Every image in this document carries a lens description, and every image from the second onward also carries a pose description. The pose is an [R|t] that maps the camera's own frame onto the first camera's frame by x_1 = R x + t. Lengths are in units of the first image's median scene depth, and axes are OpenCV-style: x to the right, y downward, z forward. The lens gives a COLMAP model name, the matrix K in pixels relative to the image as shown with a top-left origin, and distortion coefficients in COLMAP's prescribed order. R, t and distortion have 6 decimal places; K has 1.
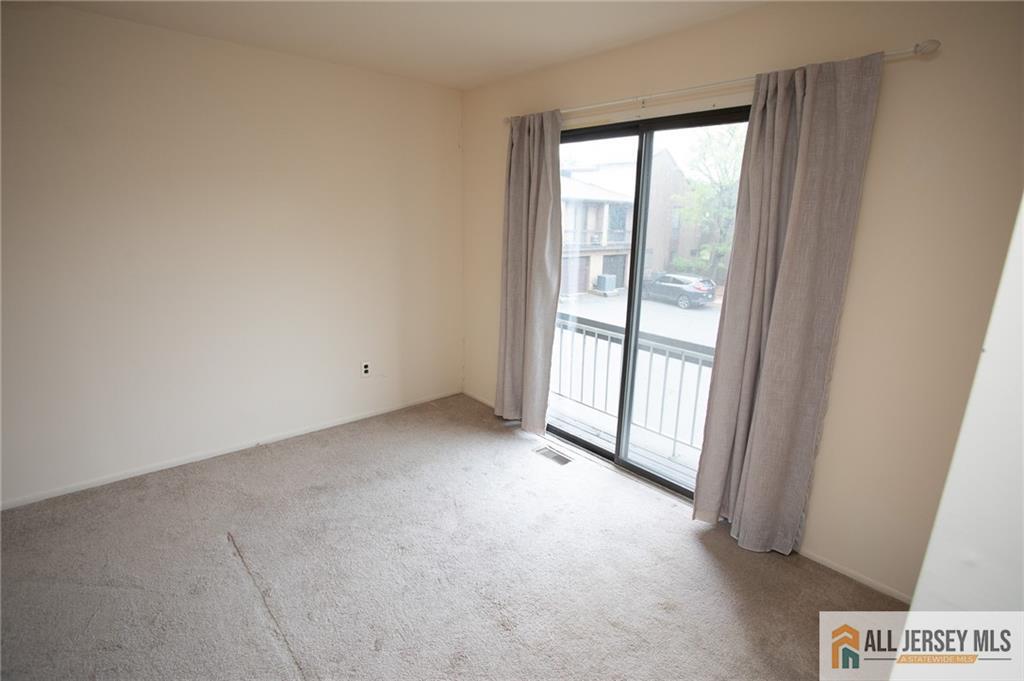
lens RADIAL K [[498.7, 0, 511.7], [0, 498.7, 338.8], [0, 0, 1]] dist [-0.067190, 0.026439]
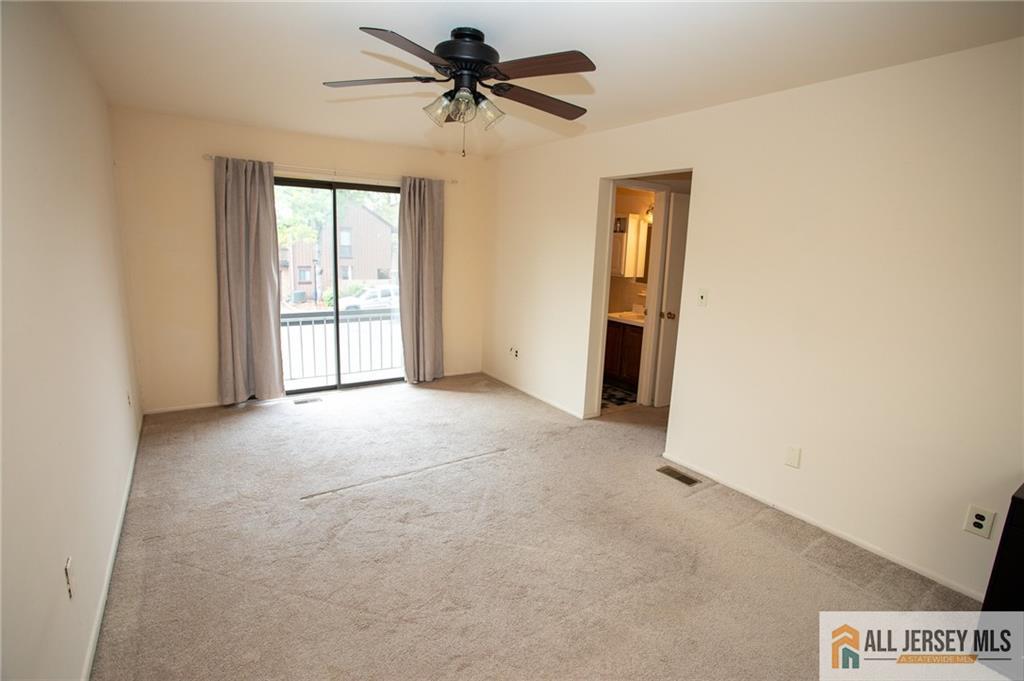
lens RADIAL K [[498.7, 0, 516.7], [0, 498.7, 342.0], [0, 0, 1]] dist [-0.067190, 0.026439]
pose [[0.131422, -0.217374, 0.967201, -1.365628], [0.211741, 0.959302, 0.186827, -0.078741], [-0.968449, 0.180243, 0.172100, 0.160061]]
